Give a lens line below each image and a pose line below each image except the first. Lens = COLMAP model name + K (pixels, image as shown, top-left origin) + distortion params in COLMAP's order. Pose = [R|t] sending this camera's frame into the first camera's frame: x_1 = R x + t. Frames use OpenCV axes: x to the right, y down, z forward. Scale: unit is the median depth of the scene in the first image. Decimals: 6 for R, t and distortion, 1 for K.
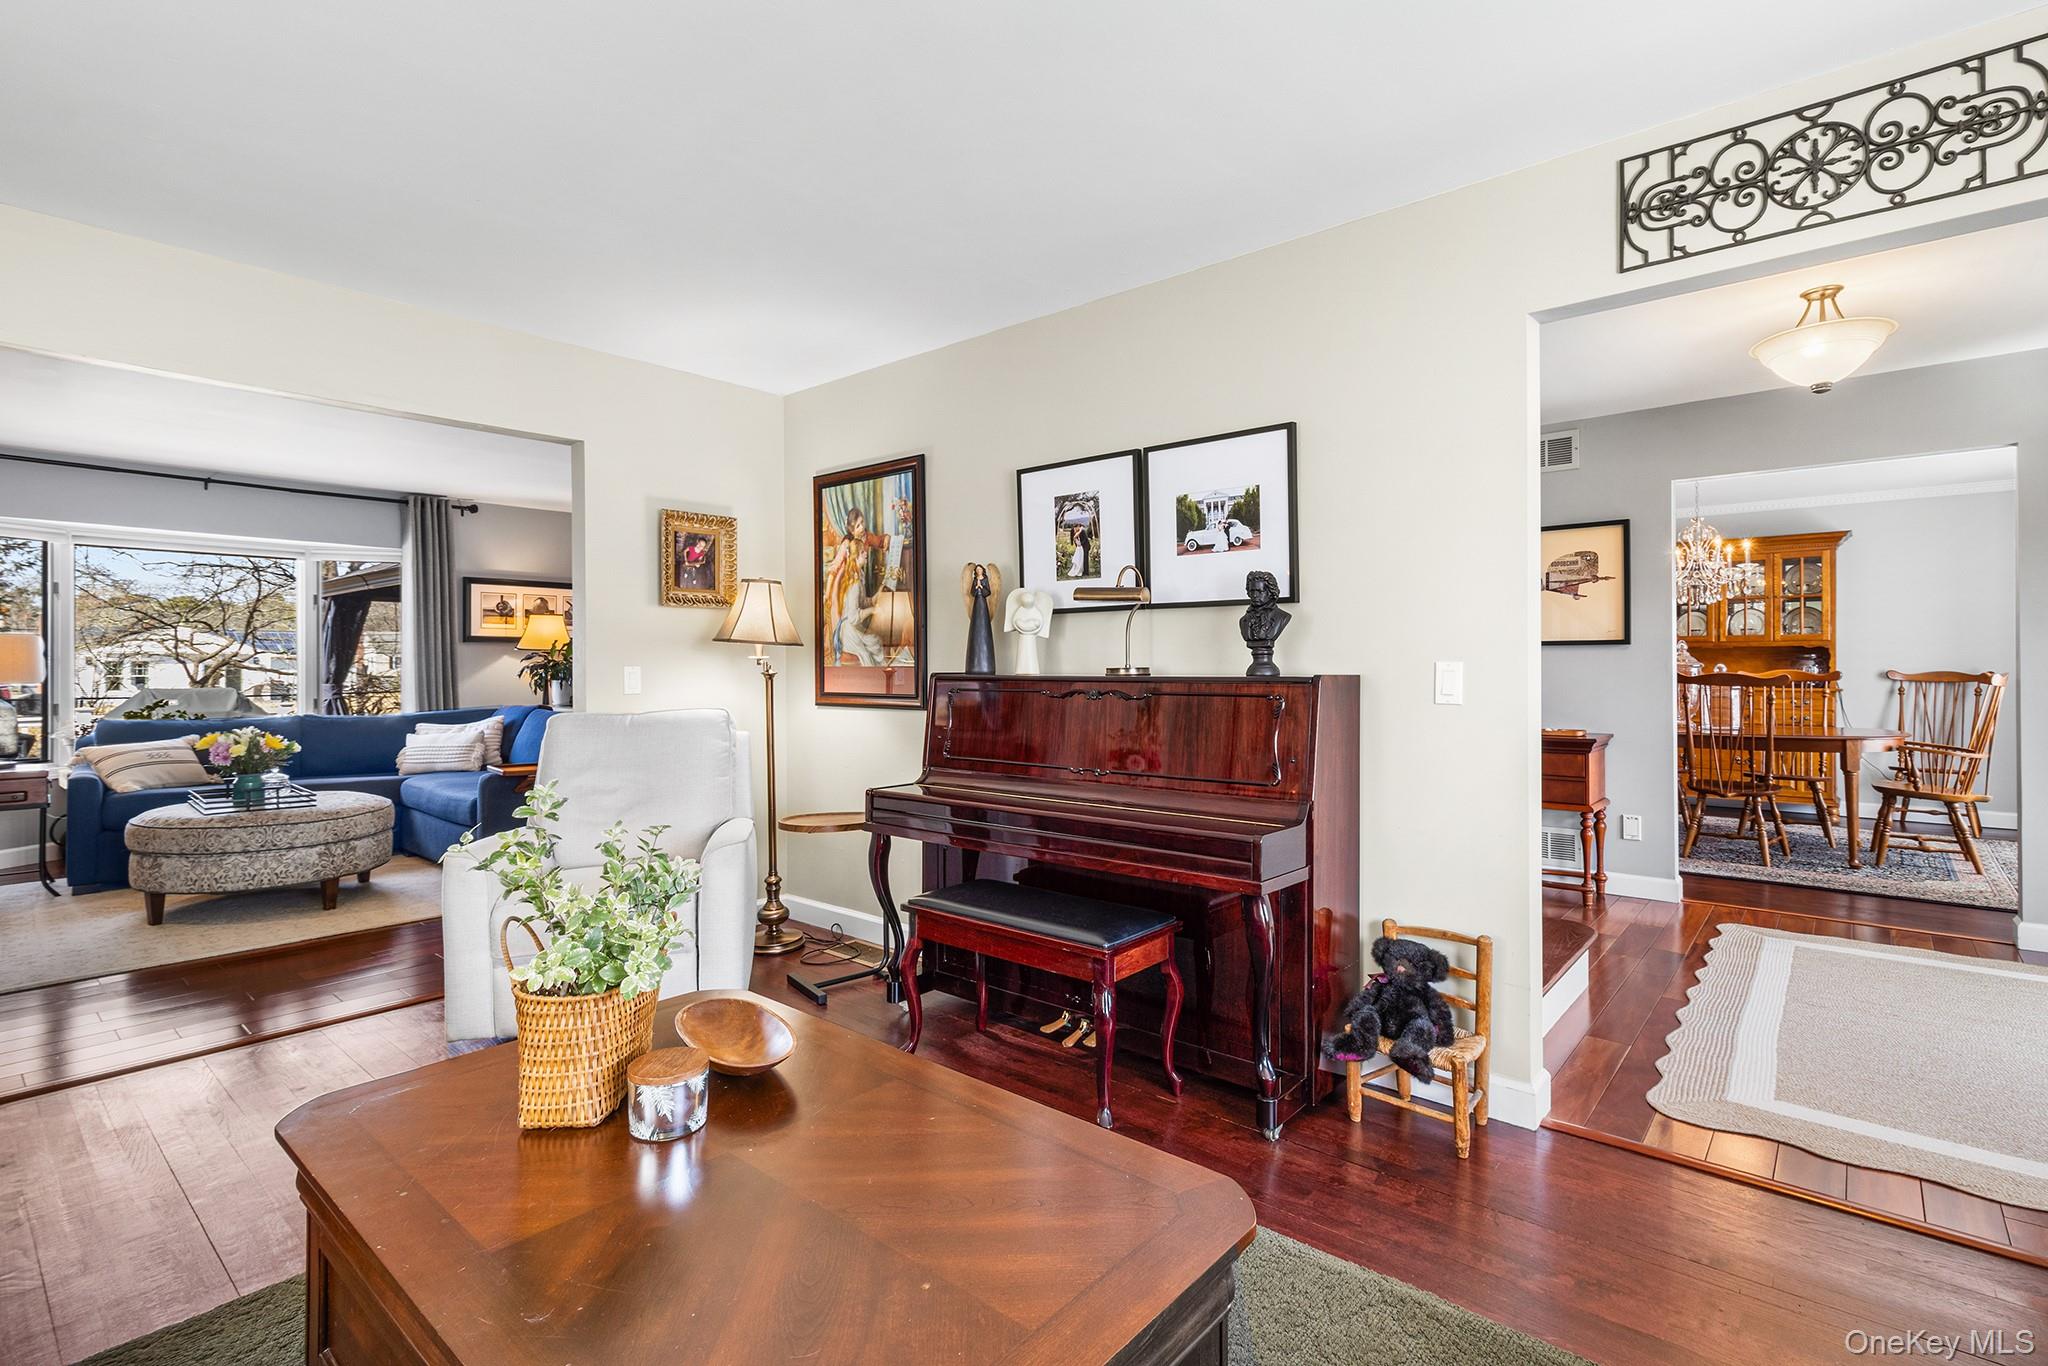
lens RADIAL K [[951.4, 0, 1061.8], [0, 951.4, 668.8], [0, 0, 1]] dist [0.001868, 0.000095]
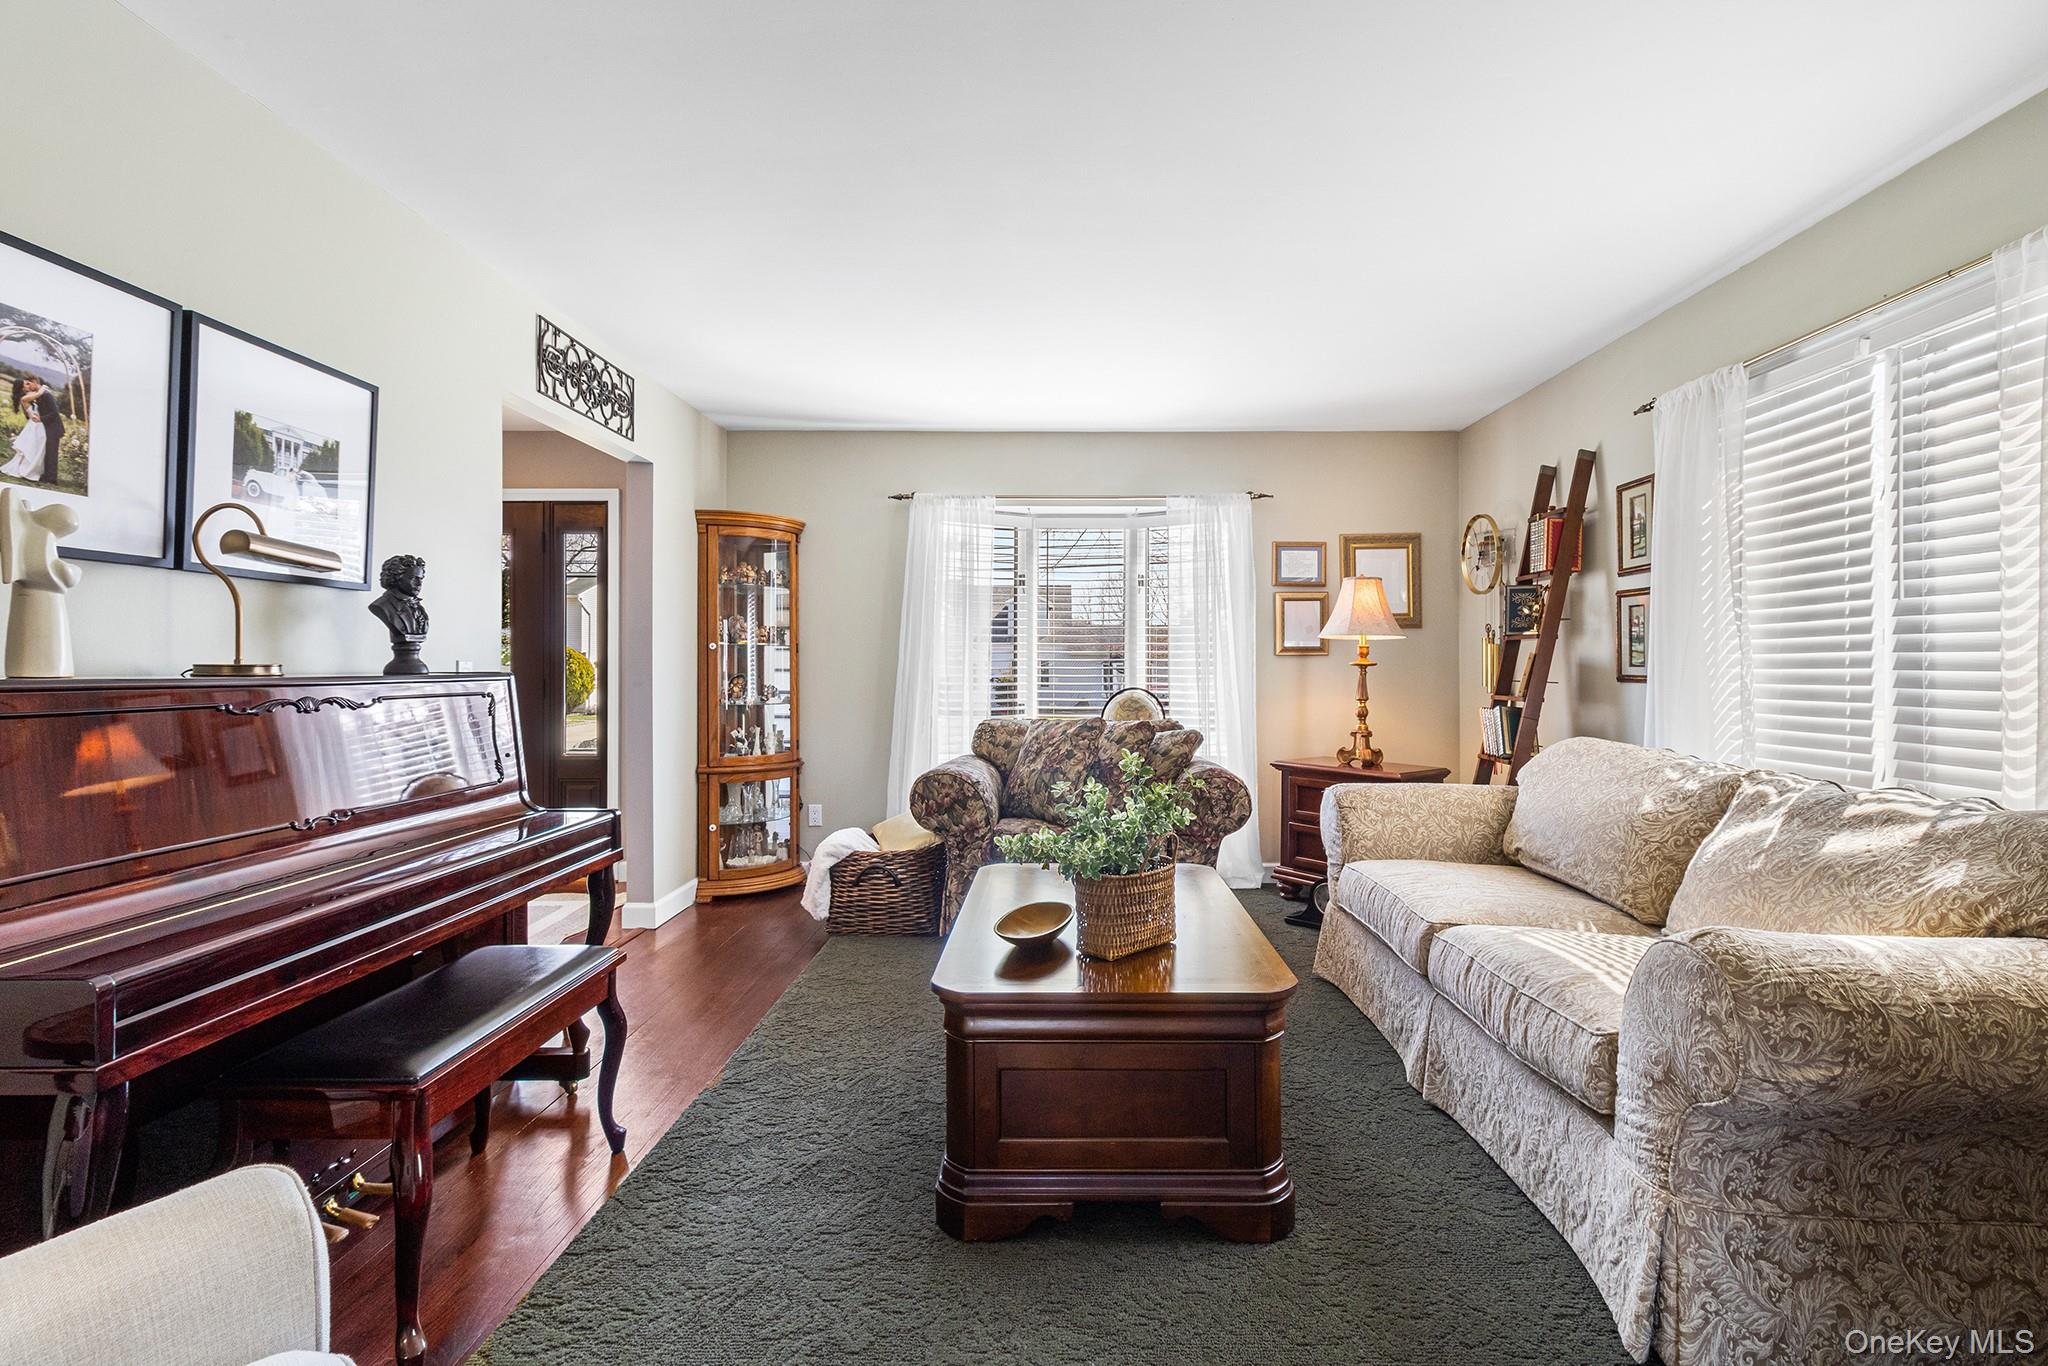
lens RADIAL K [[959.2, 0, 1040.4], [0, 959.2, 668.0], [0, 0, 1]] dist [0.001024, 0.000194]
pose [[-0.627932, 0.000883, 0.778268, -0.762215], [0.006386, 0.999972, 0.004018, 0.001866], [-0.778242, 0.007493, -0.627920, 0.983138]]
